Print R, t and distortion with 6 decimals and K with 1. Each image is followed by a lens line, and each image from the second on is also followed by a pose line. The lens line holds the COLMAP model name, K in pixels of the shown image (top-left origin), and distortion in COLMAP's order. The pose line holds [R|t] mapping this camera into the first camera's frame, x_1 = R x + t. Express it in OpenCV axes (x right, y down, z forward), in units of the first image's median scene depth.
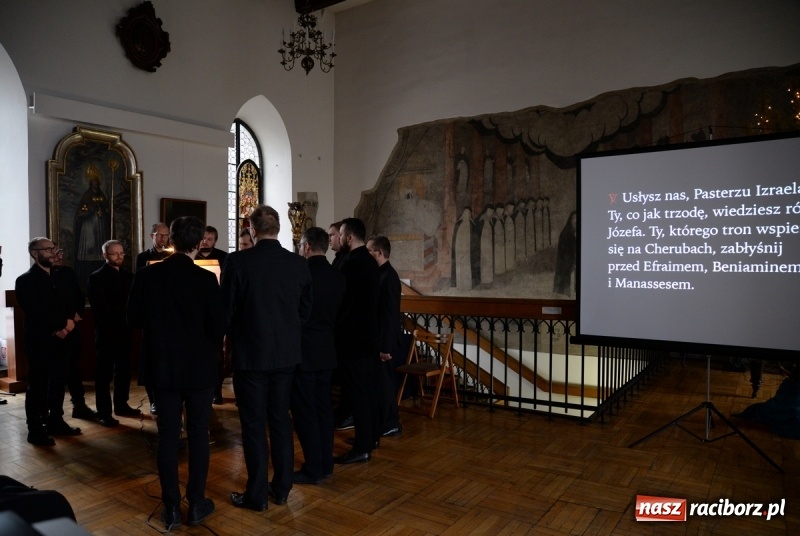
lens RADIAL K [[561.0, 0, 392.2], [0, 561.0, 276.1], [0, 0, 1]] dist [-0.119462, 0.091583]
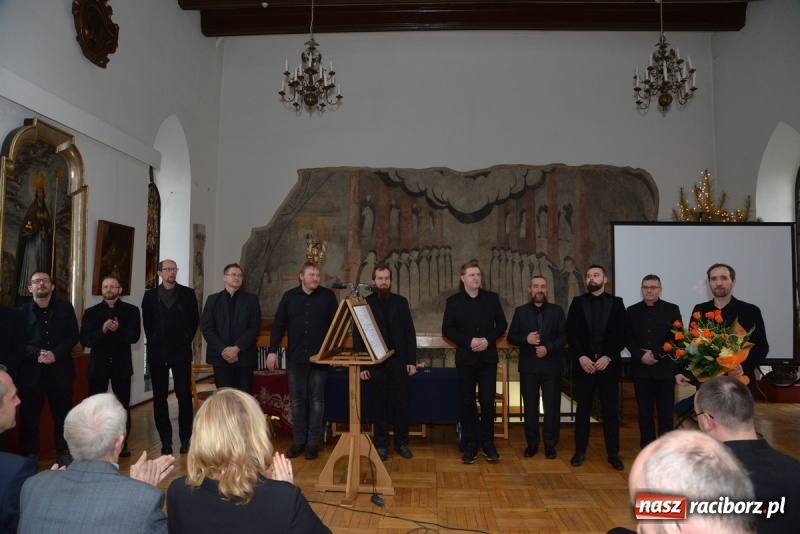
lens RADIAL K [[546.3, 0, 402.4], [0, 546.3, 271.6], [0, 0, 1]] dist [-0.120152, 0.093482]
pose [[0.847372, 0.035117, 0.529838, -0.409632], [0.007217, 0.996957, -0.077619, -0.001611], [-0.530951, 0.069596, 0.844540, 0.093957]]
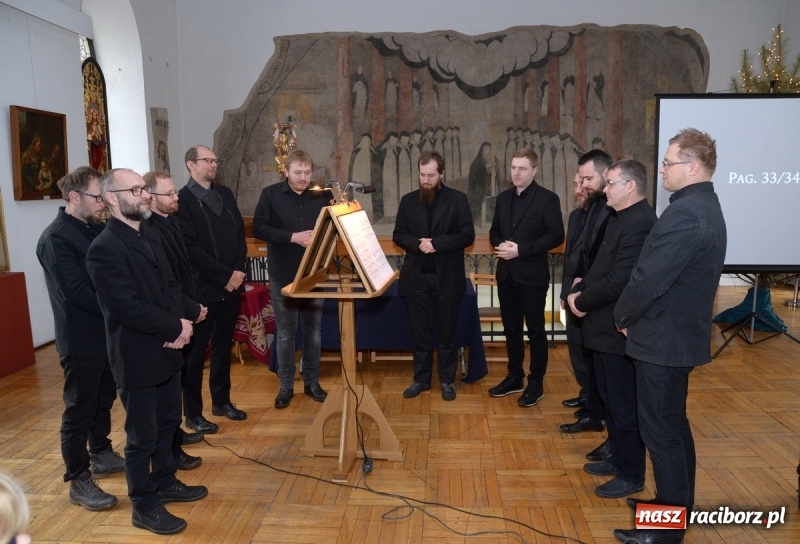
lens RADIAL K [[577.5, 0, 414.8], [0, 577.5, 265.7], [0, 0, 1]] dist [-0.115779, 0.080495]
pose [[0.848709, -0.080588, 0.522685, -0.336666], [0.024760, 0.993293, 0.112942, -0.015296], [-0.528281, -0.082913, 0.845012, 0.164311]]
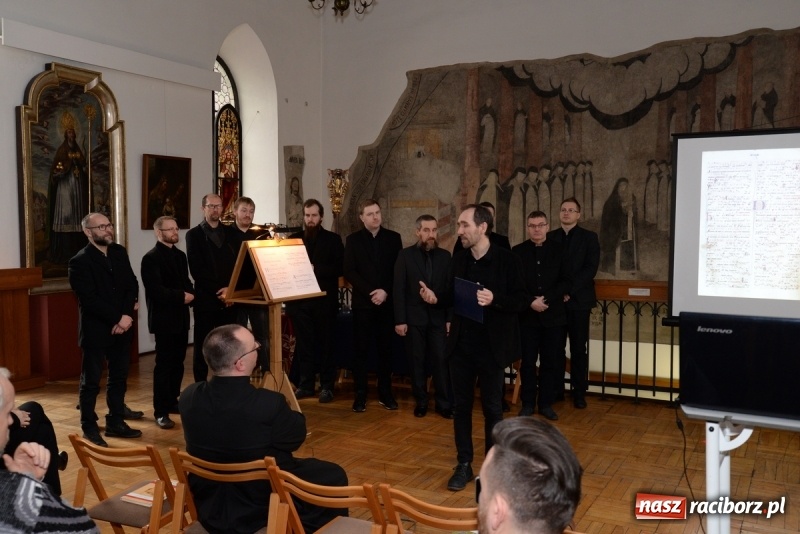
lens RADIAL K [[763.3, 0, 407.8], [0, 763.3, 265.9], [0, 0, 1]] dist [-0.003359, 0.166696]
pose [[0.990619, 0.001627, 0.136642, -0.170072], [-0.005787, 0.999532, 0.030054, -0.012506], [-0.136529, -0.030563, 0.990164, -0.156797]]
